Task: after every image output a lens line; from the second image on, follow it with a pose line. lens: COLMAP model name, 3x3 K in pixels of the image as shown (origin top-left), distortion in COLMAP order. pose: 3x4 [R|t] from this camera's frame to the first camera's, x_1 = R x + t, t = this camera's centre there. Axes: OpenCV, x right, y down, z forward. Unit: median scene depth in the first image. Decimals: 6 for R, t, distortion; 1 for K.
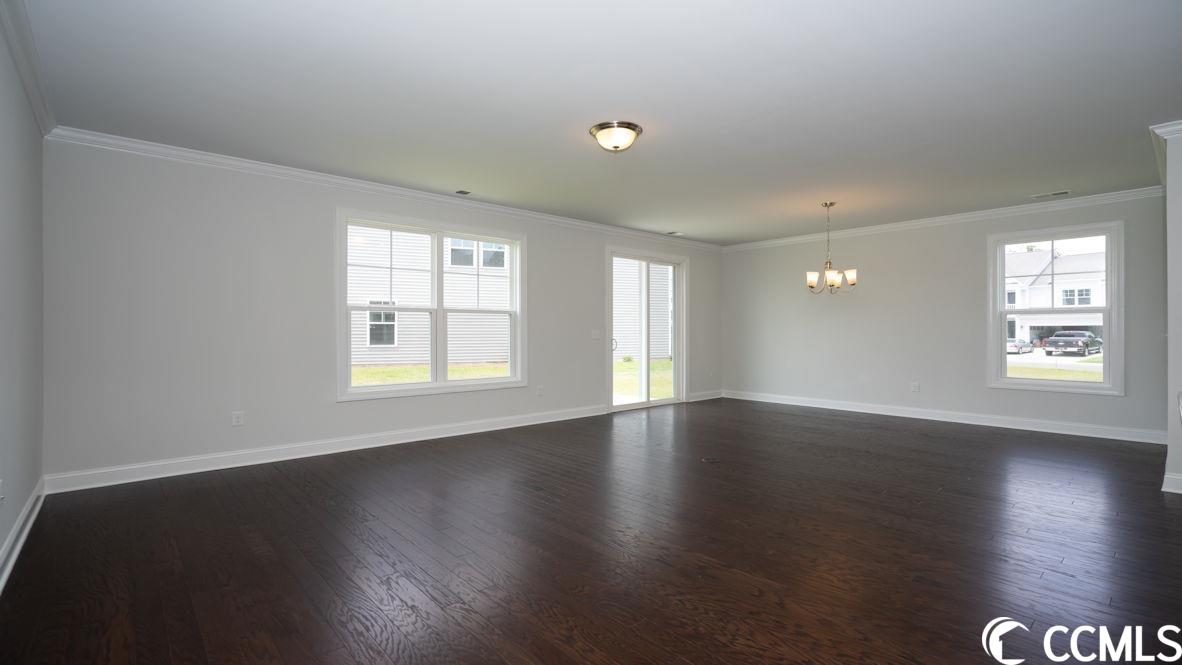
lens RADIAL K [[532.6, 0, 592.3], [0, 532.6, 335.1], [0, 0, 1]] dist [-0.003208, 0.000978]
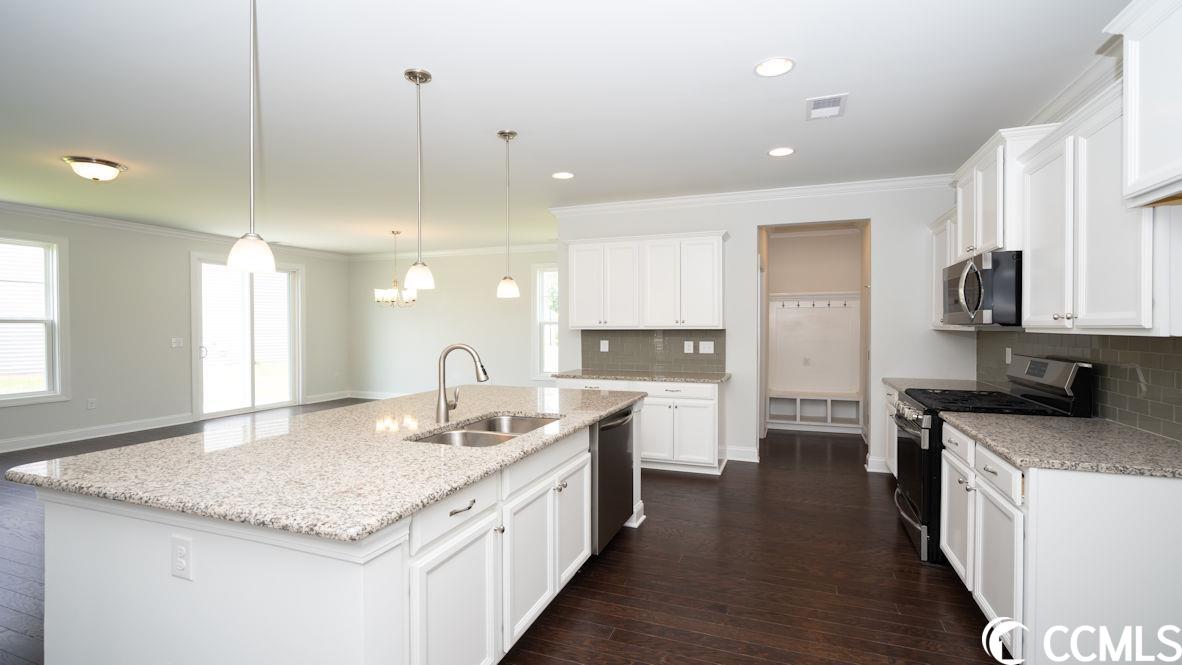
lens RADIAL K [[532.6, 0, 589.0], [0, 532.6, 328.2], [0, 0, 1]] dist [-0.003208, 0.000978]
pose [[0.889403, -0.002598, 0.457118, 0.258774], [0.003309, 0.999994, -0.000755, -0.027142], [-0.457113, 0.002184, 0.889406, -0.239213]]
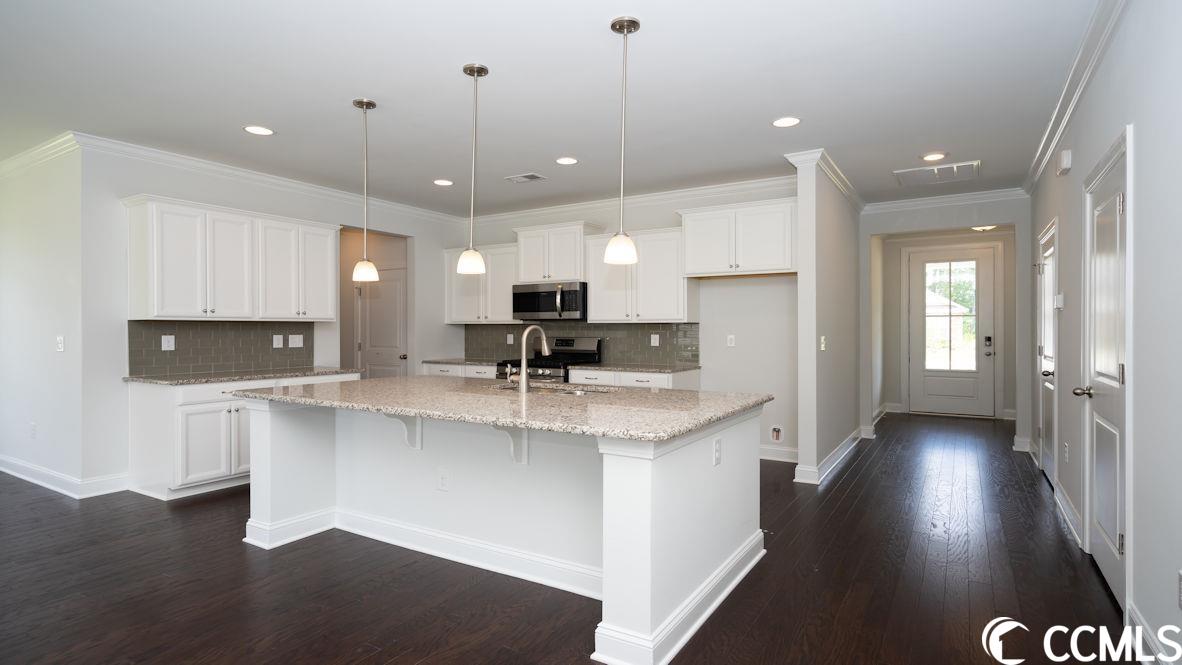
lens RADIAL K [[605.2, 0, 594.8], [0, 605.2, 331.5], [0, 0, 1]] dist [-0.002799, 0.003913]
pose [[-0.288994, 0.000154, 0.957331, -0.173427], [0.004514, 0.999989, 0.001202, -0.011404], [-0.957320, 0.004668, -0.288991, 0.231838]]
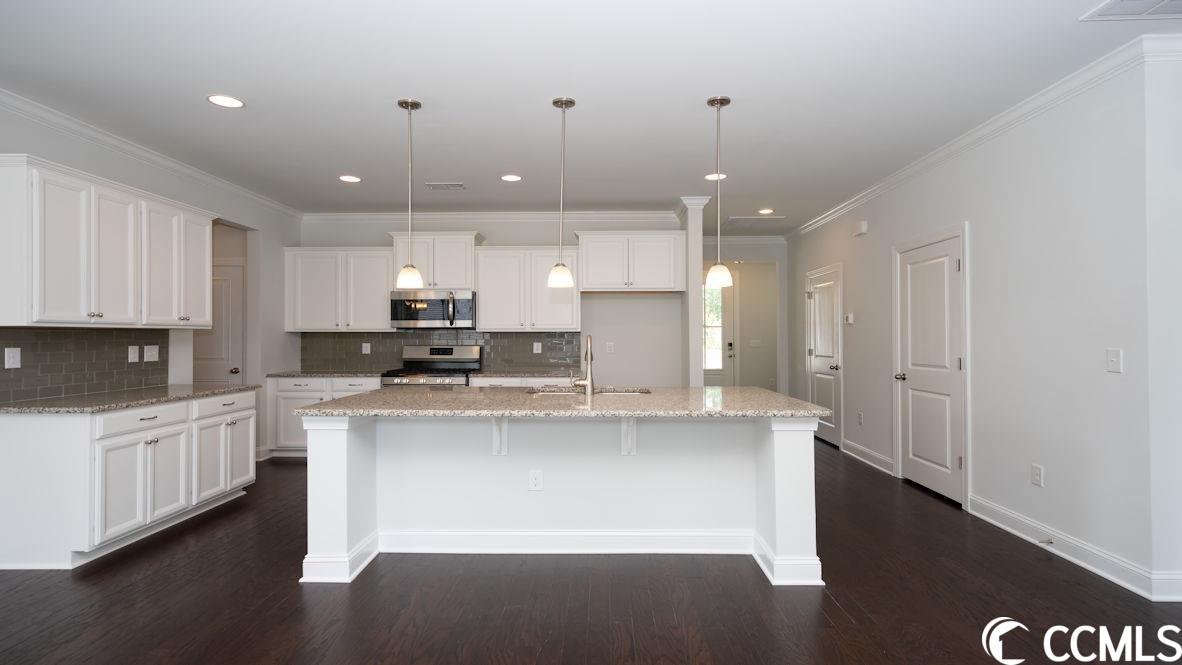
lens RADIAL K [[605.2, 0, 593.4], [0, 605.2, 331.4], [0, 0, 1]] dist [-0.002799, 0.003913]
pose [[-0.736003, 0.010051, 0.676904, -0.058496], [0.006346, 0.999948, -0.007948, -0.014897], [-0.676949, -0.001554, -0.736028, 0.558362]]
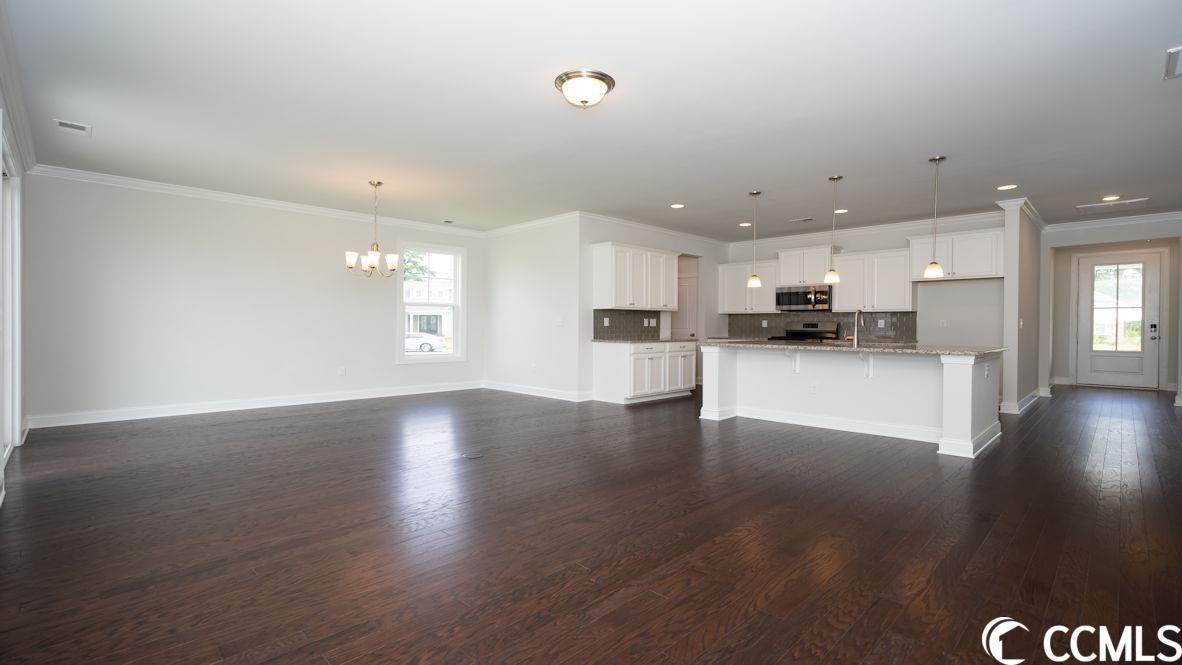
lens RADIAL K [[532.6, 0, 594.9], [0, 532.6, 333.8], [0, 0, 1]] dist [-0.003208, 0.000978]
pose [[-0.057752, -0.014678, 0.998223, -0.492802], [-0.000492, 0.999892, 0.014674, 0.009902], [-0.998331, 0.000357, -0.057753, 0.605615]]
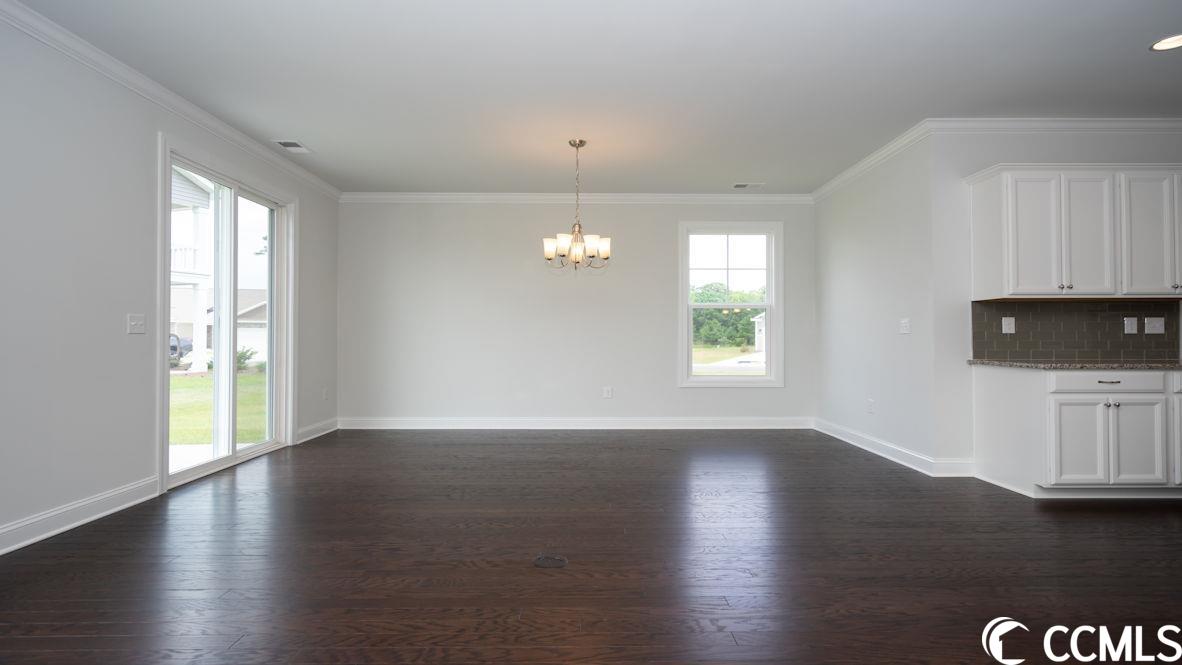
lens RADIAL K [[605.2, 0, 587.2], [0, 605.2, 330.9], [0, 0, 1]] dist [-0.002799, 0.003913]
pose [[0.659271, 0.009486, 0.751845, -0.139654], [0.002544, 0.999887, -0.014846, 0.015713], [-0.751901, 0.011700, 0.659172, 0.422005]]
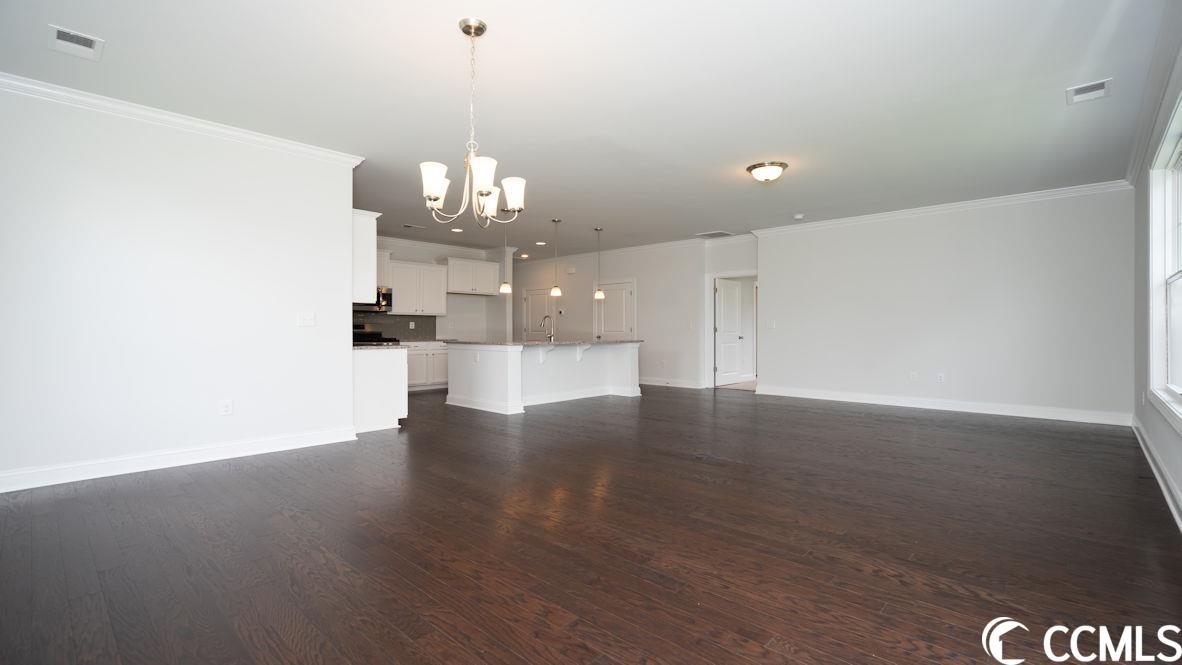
lens RADIAL K [[532.6, 0, 587.3], [0, 532.6, 330.8], [0, 0, 1]] dist [-0.003208, 0.000978]
pose [[-0.996403, 0.002756, -0.084700, 0.353591], [0.002395, 0.999988, 0.004366, 0.013982], [0.084711, 0.004148, -0.996397, 1.344643]]
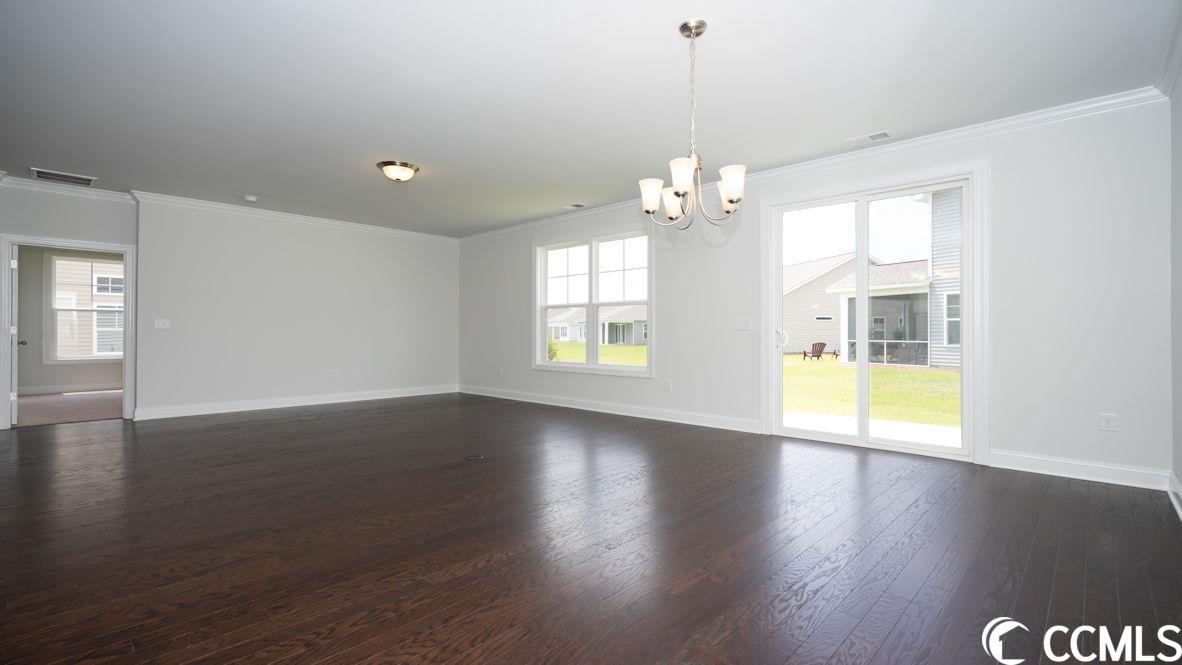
lens RADIAL K [[532.6, 0, 587.8], [0, 532.6, 327.8], [0, 0, 1]] dist [-0.003208, 0.000978]
pose [[0.083788, -0.005287, -0.996470, 0.815492], [-0.009842, 0.999933, -0.006133, 0.011636], [0.996435, 0.010321, 0.083730, 0.790463]]
